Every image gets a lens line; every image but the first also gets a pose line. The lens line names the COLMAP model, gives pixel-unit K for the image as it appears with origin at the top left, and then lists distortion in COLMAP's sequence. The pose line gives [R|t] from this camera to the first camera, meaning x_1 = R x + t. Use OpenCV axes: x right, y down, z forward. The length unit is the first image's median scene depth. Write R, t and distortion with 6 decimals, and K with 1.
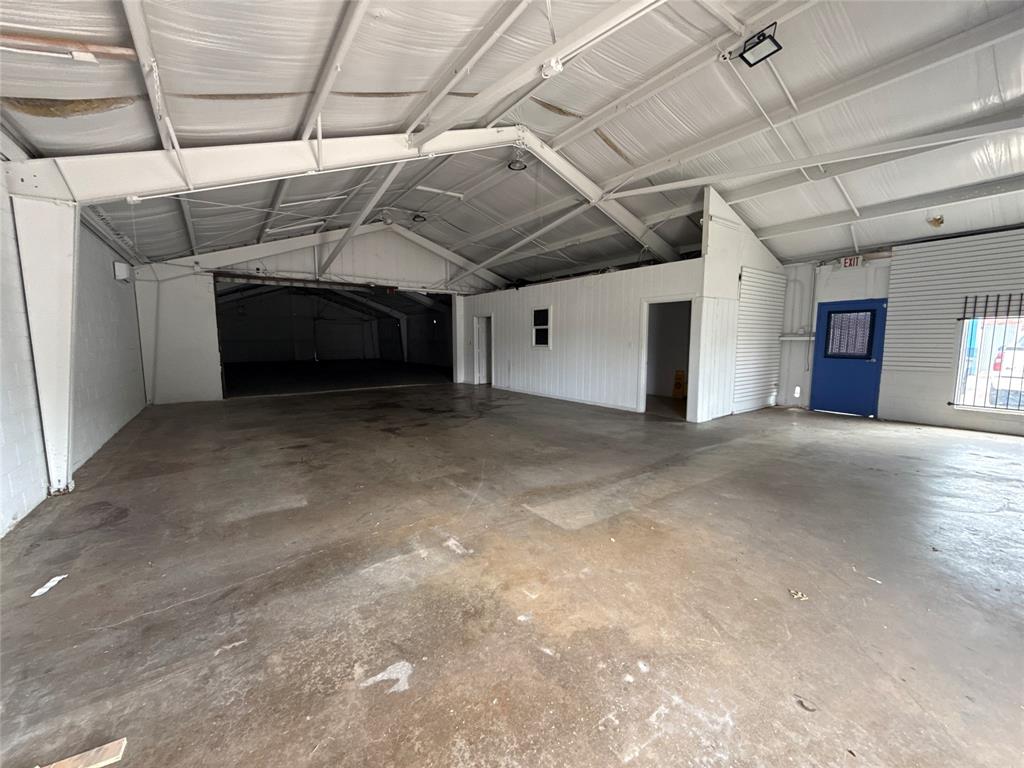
lens RADIAL K [[403.2, 0, 512.0], [0, 403.2, 384.0], [0, 0, 1]] dist [-0.009925, -0.000040]
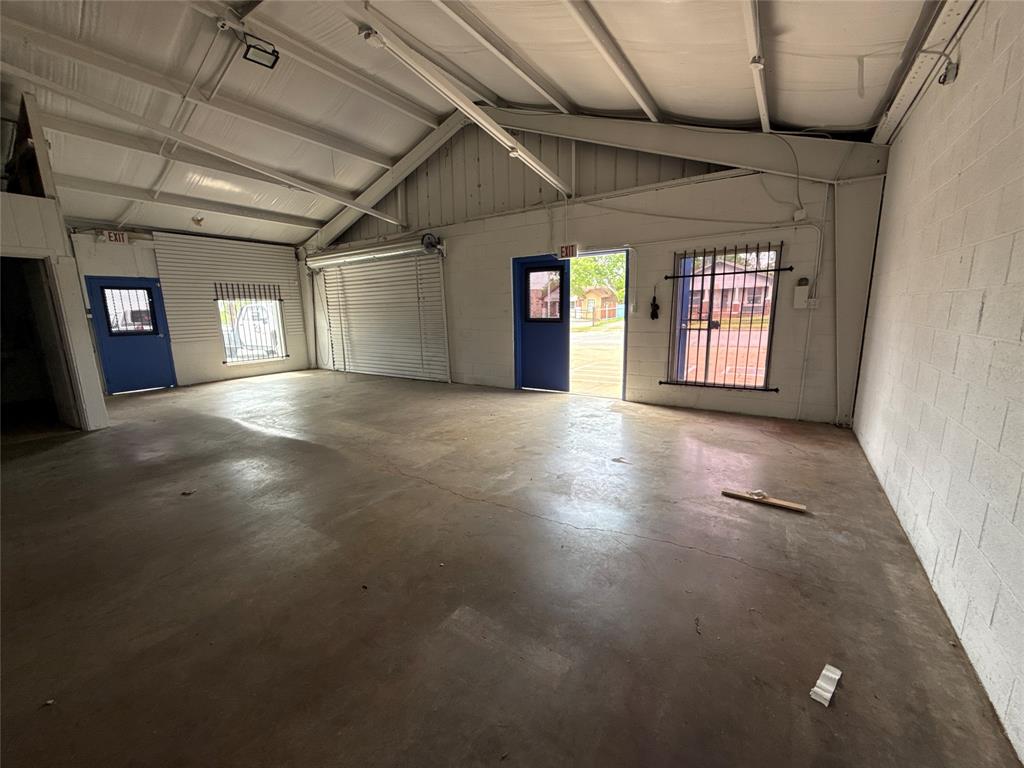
lens RADIAL K [[403.2, 0, 512.0], [0, 403.2, 384.0], [0, 0, 1]] dist [-0.009925, -0.000040]
pose [[-0.348443, -0.163061, 0.923038, -0.843722], [0.121987, 0.968488, 0.217140, -0.093995], [-0.929358, 0.188259, -0.317571, 0.889308]]
